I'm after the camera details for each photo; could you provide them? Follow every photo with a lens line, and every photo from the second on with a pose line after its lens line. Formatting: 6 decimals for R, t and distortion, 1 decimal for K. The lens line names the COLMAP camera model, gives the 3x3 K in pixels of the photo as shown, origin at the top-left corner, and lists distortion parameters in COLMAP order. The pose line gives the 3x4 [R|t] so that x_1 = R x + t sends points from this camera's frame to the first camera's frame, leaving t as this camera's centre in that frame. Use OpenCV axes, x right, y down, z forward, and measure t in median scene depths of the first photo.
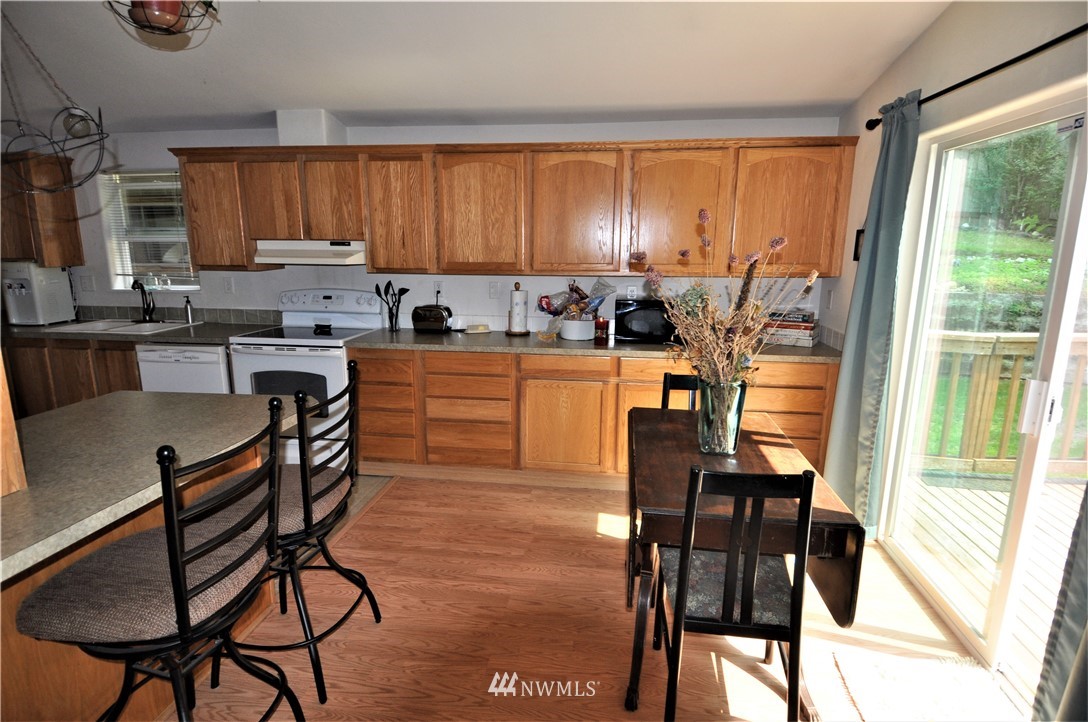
lens RADIAL K [[559.1, 0, 547.0], [0, 559.1, 365.2], [0, 0, 1]] dist [0.040149, -0.041363]
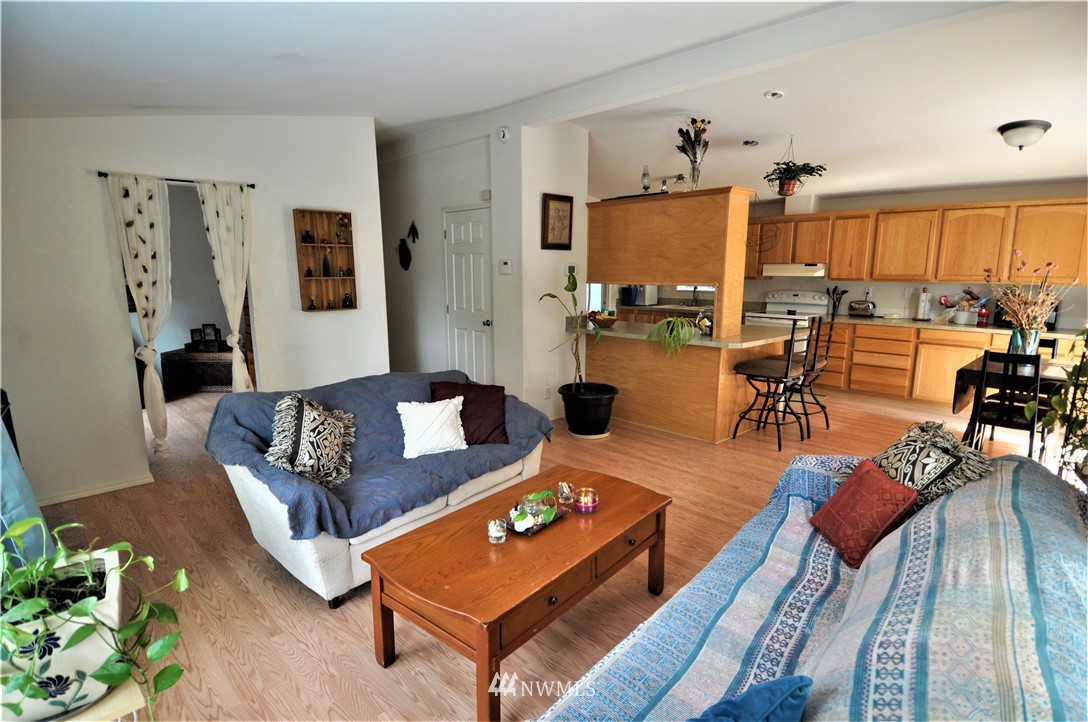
lens RADIAL K [[559.1, 0, 547.0], [0, 559.1, 365.2], [0, 0, 1]] dist [0.040149, -0.041363]
pose [[0.781100, 0.102561, -0.615926, 0.126960], [-0.122609, 0.992407, 0.009762, 0.201899], [0.612250, 0.067893, 0.787744, -0.983180]]
